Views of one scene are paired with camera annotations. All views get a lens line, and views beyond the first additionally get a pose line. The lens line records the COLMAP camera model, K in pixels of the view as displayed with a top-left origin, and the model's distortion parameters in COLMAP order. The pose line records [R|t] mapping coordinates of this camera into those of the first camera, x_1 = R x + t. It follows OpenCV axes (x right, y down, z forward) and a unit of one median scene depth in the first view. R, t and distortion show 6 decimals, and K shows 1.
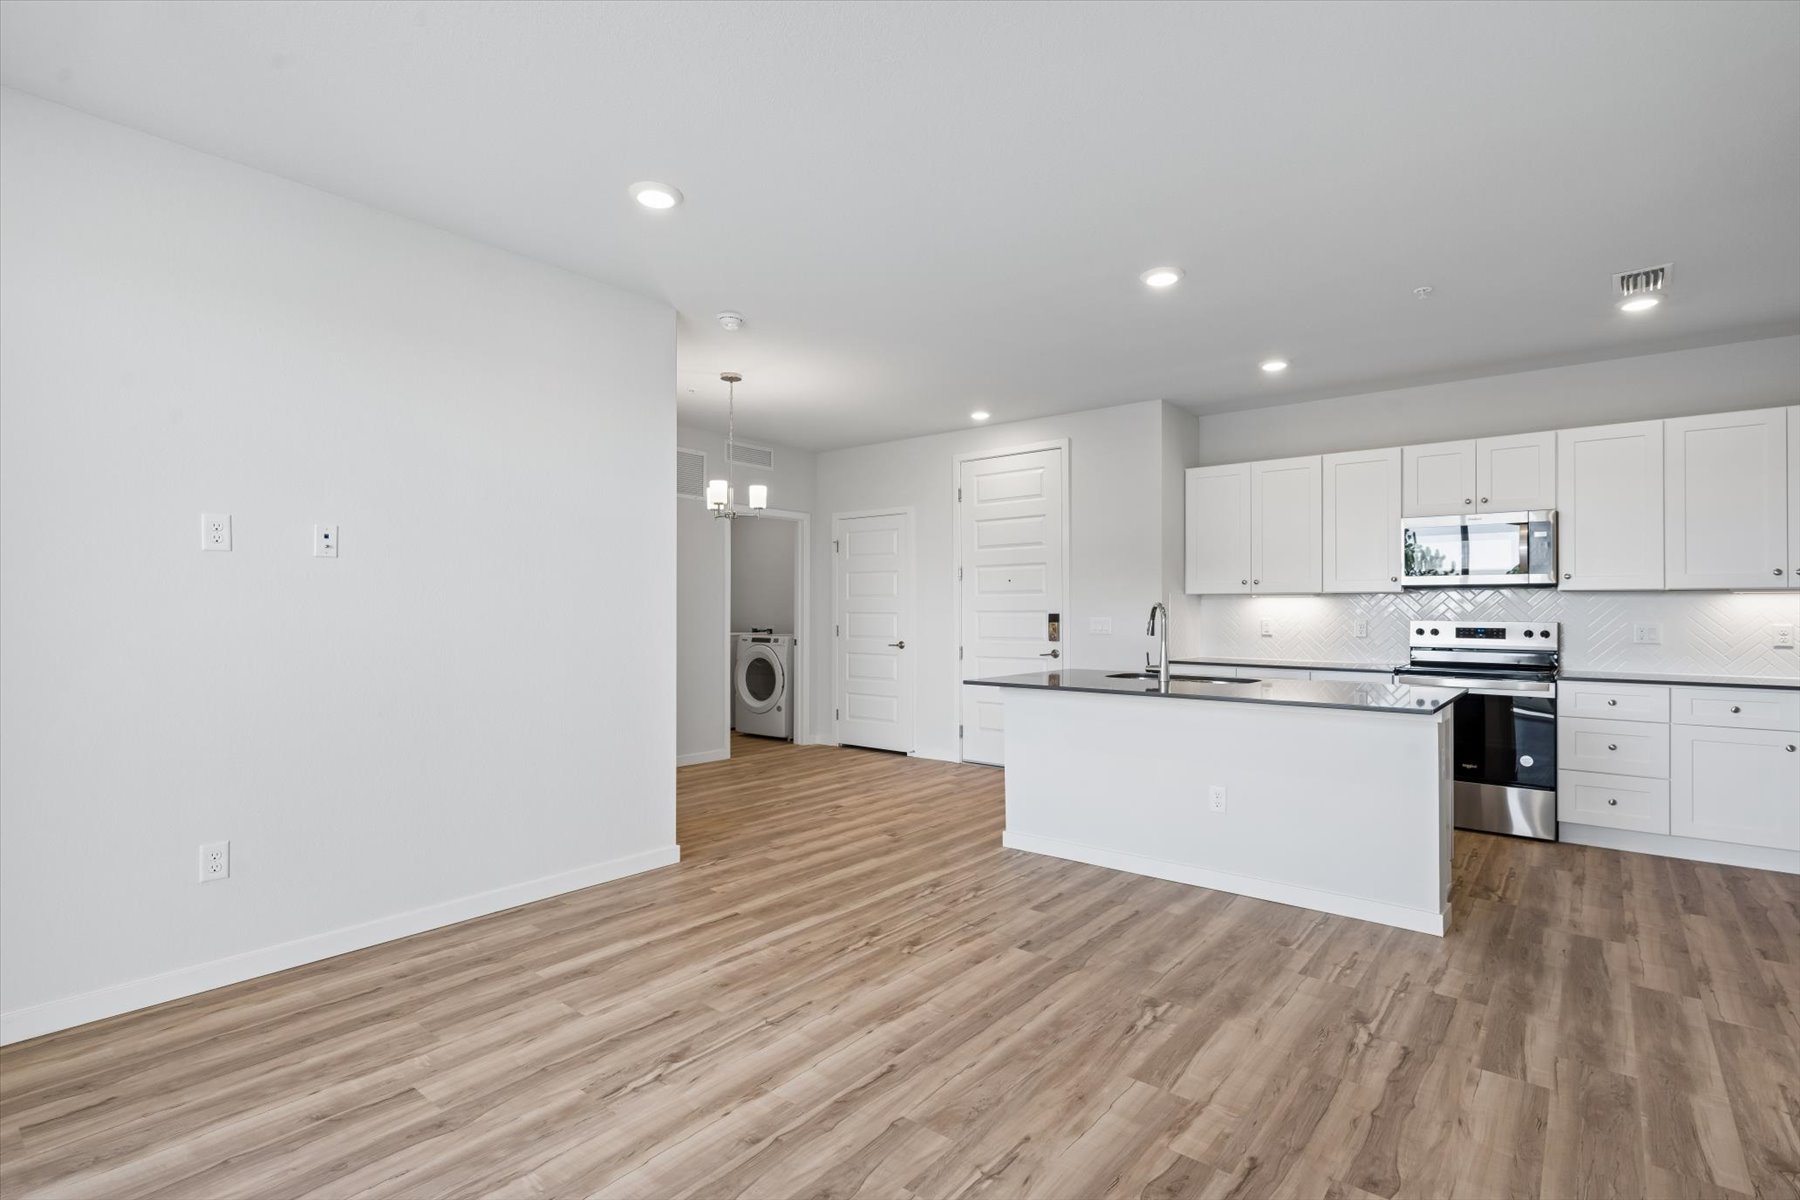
lens RADIAL K [[879.5, 0, 895.3], [0, 879.5, 591.0], [0, 0, 1]] dist [0.002600, 0.000961]
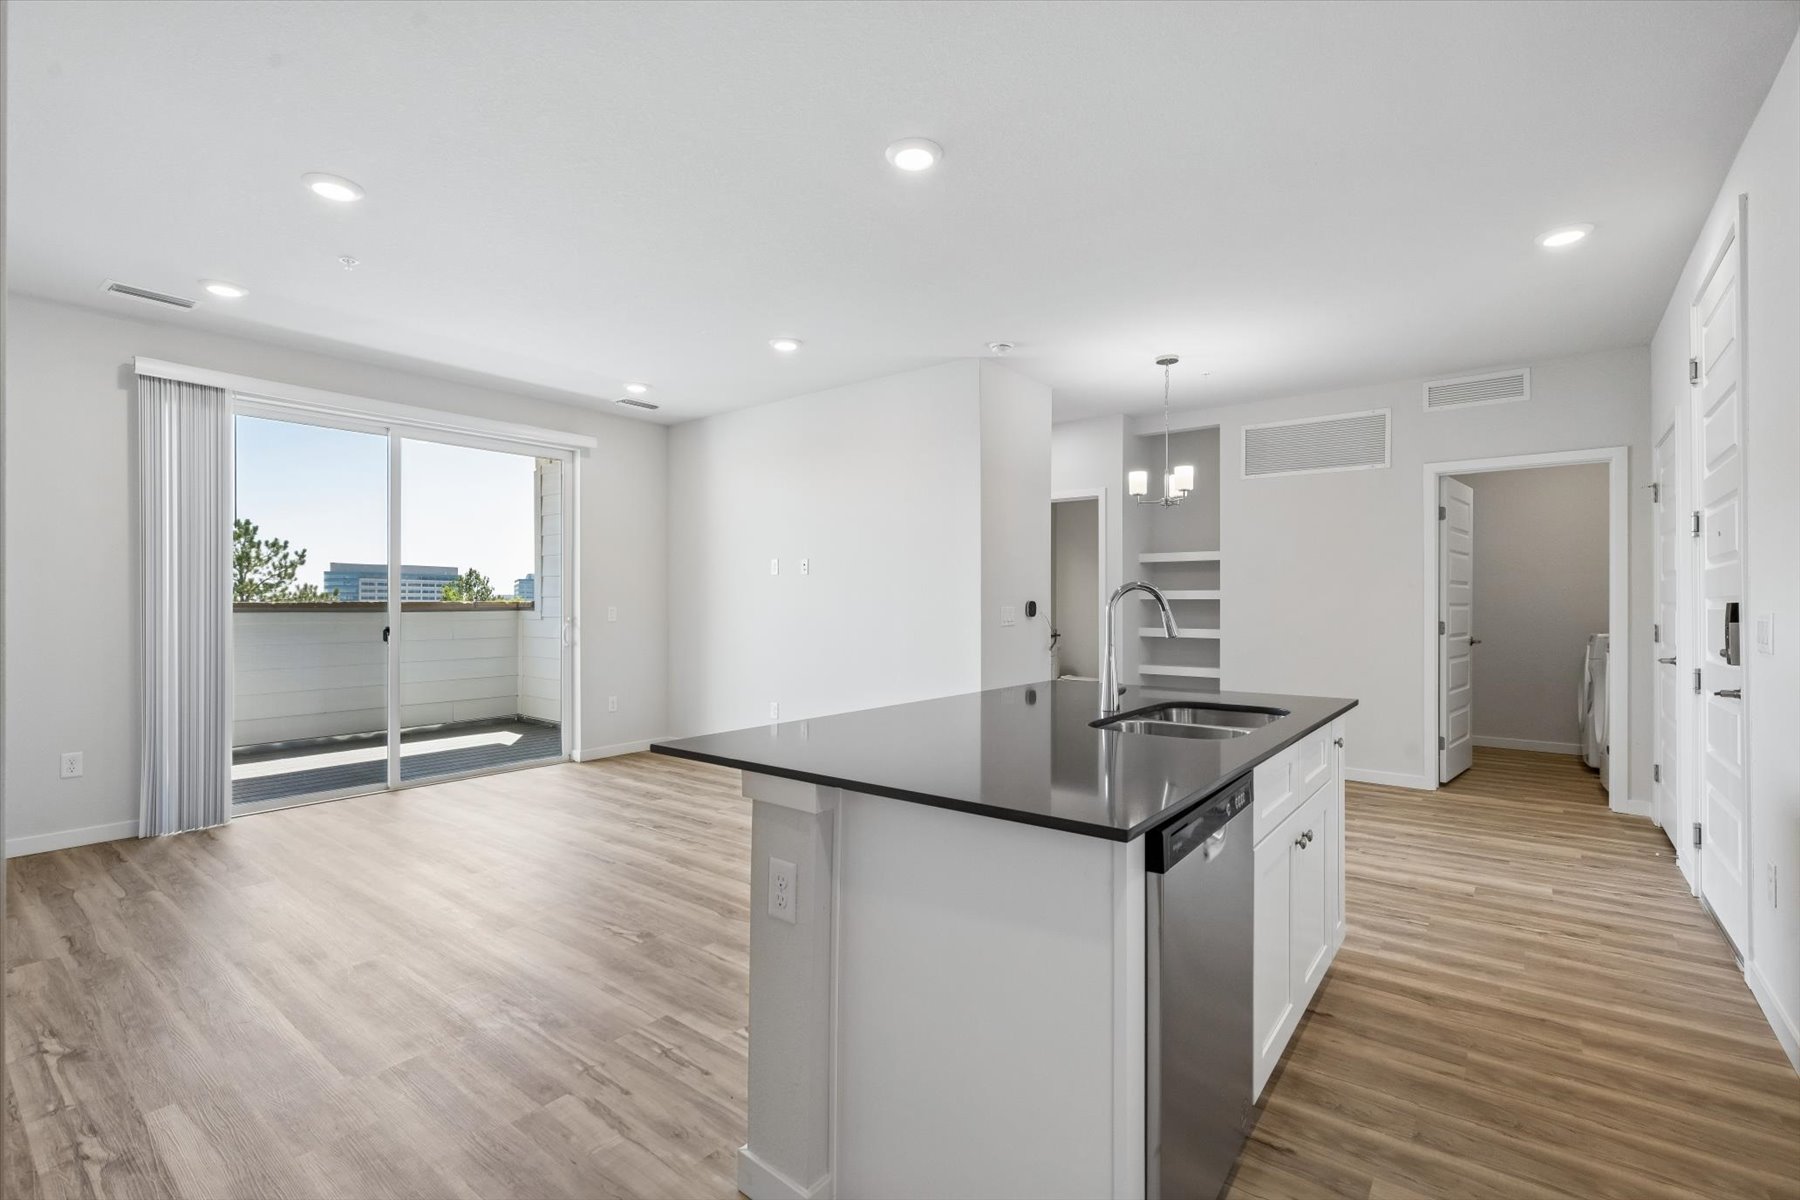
lens RADIAL K [[797.4, 0, 889.5], [0, 797.4, 601.9], [0, 0, 1]] dist [-0.000450, 0.000481]
pose [[0.012455, -0.003187, -0.999917, 1.239947], [0.021246, 0.999770, -0.002922, 0.035744], [0.999697, -0.021208, 0.012520, 1.213477]]
